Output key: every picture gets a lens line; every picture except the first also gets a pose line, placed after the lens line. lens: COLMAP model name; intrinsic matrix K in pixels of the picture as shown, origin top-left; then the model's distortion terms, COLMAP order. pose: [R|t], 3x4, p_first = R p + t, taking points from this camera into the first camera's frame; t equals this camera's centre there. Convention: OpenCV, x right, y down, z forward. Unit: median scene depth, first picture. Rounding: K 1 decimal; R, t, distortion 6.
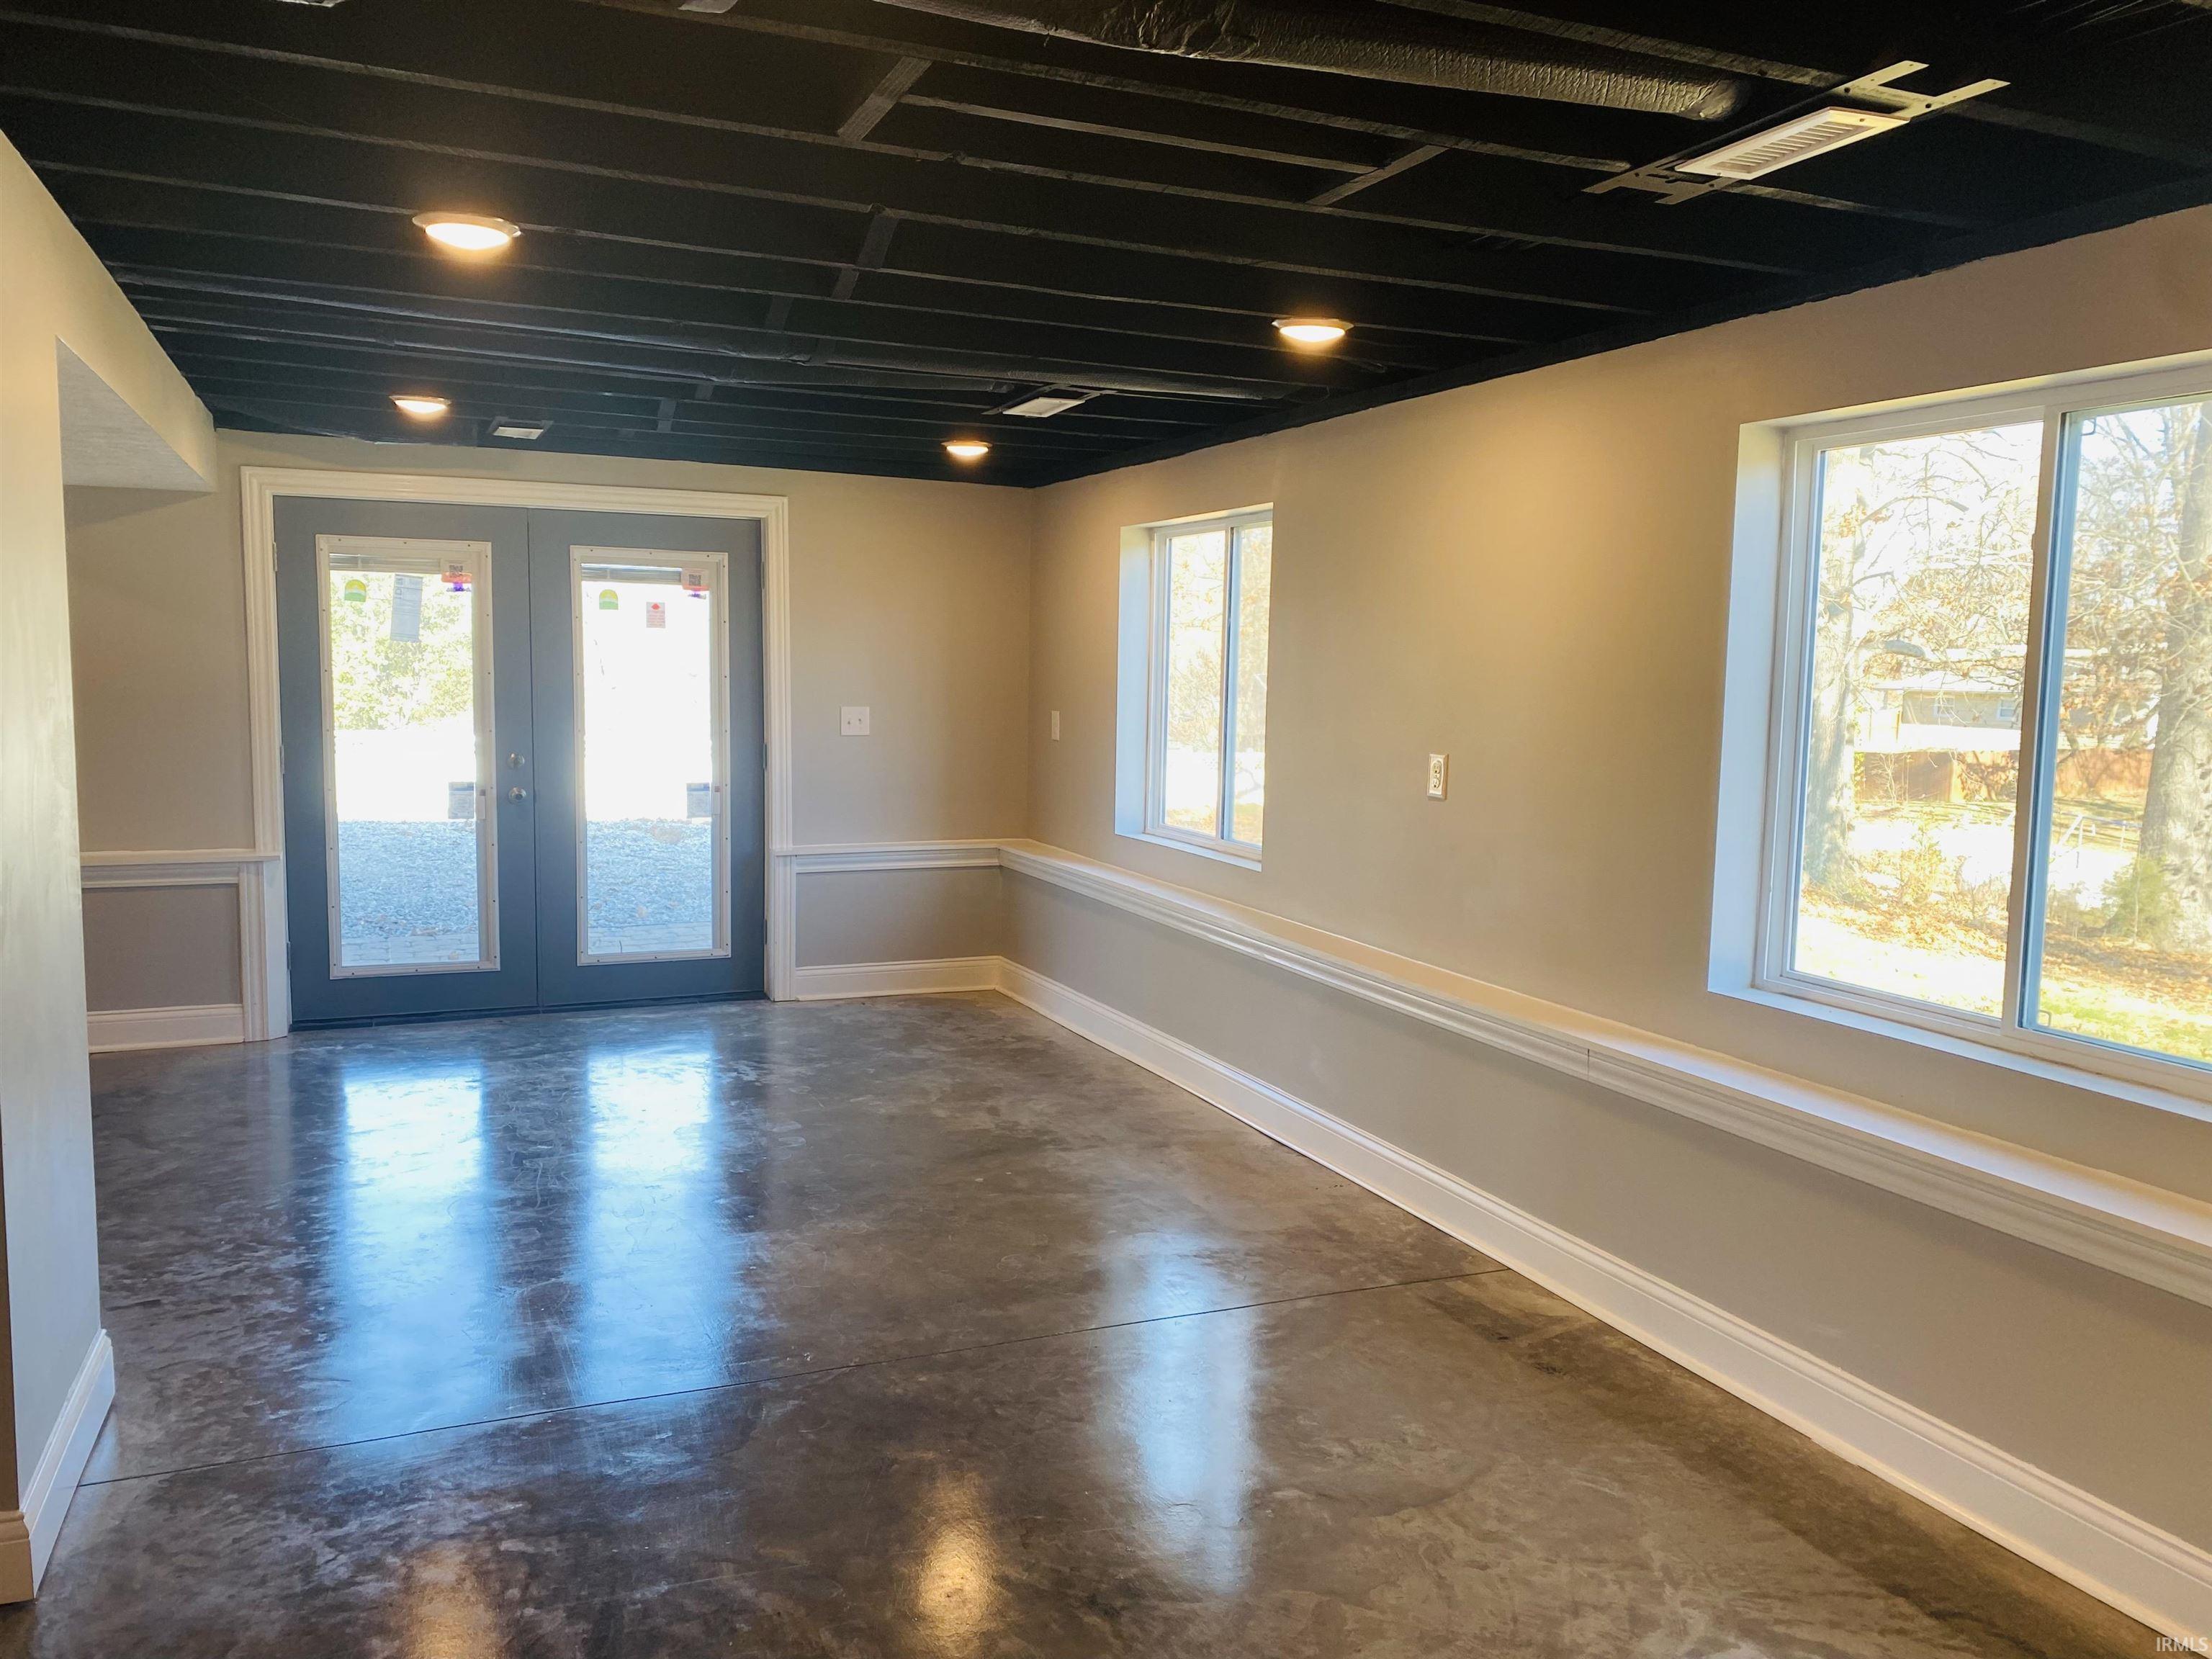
lens RADIAL K [[1665.8, 0, 1105.3], [0, 1665.8, 813.4], [0, 0, 1]] dist [0.060618, -0.035049]
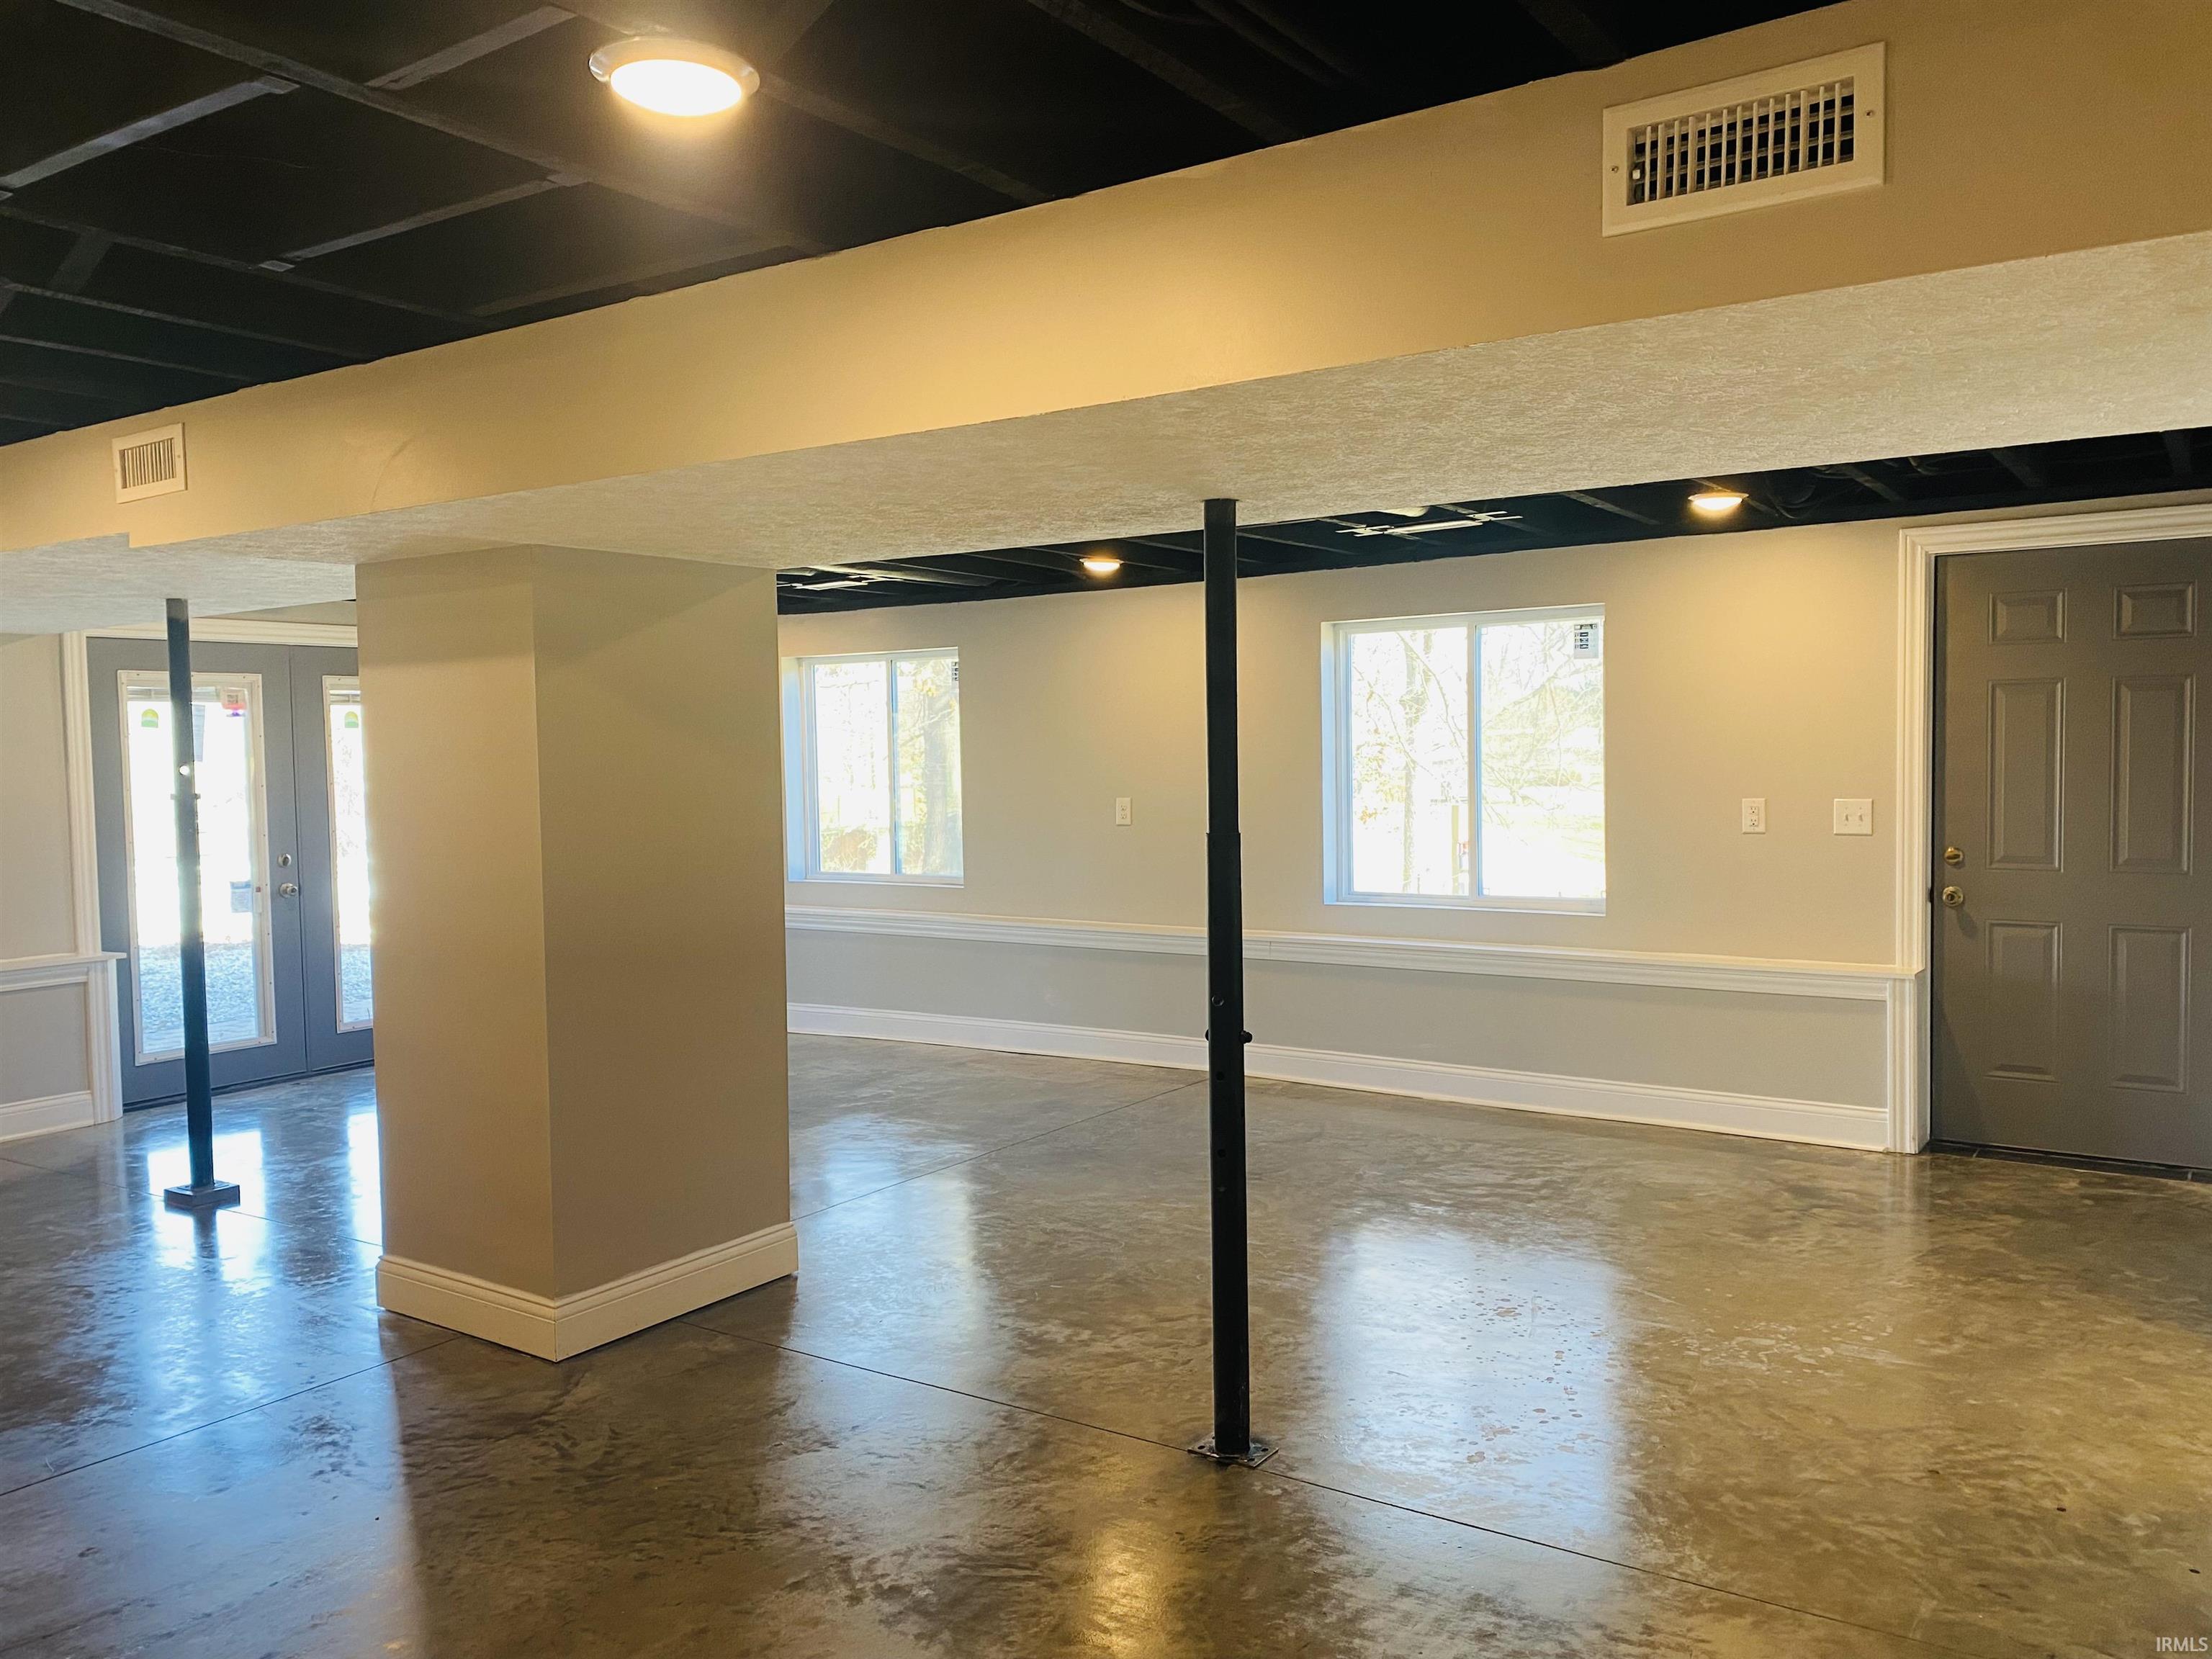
lens RADIAL K [[1665.8, 0, 1105.3], [0, 1665.8, 813.4], [0, 0, 1]] dist [0.060618, -0.035049]
pose [[0.850480, -0.056512, 0.522963, -0.500347], [0.084449, 0.995985, -0.029710, 0.020096], [-0.519185, 0.069431, 0.851837, -0.303082]]
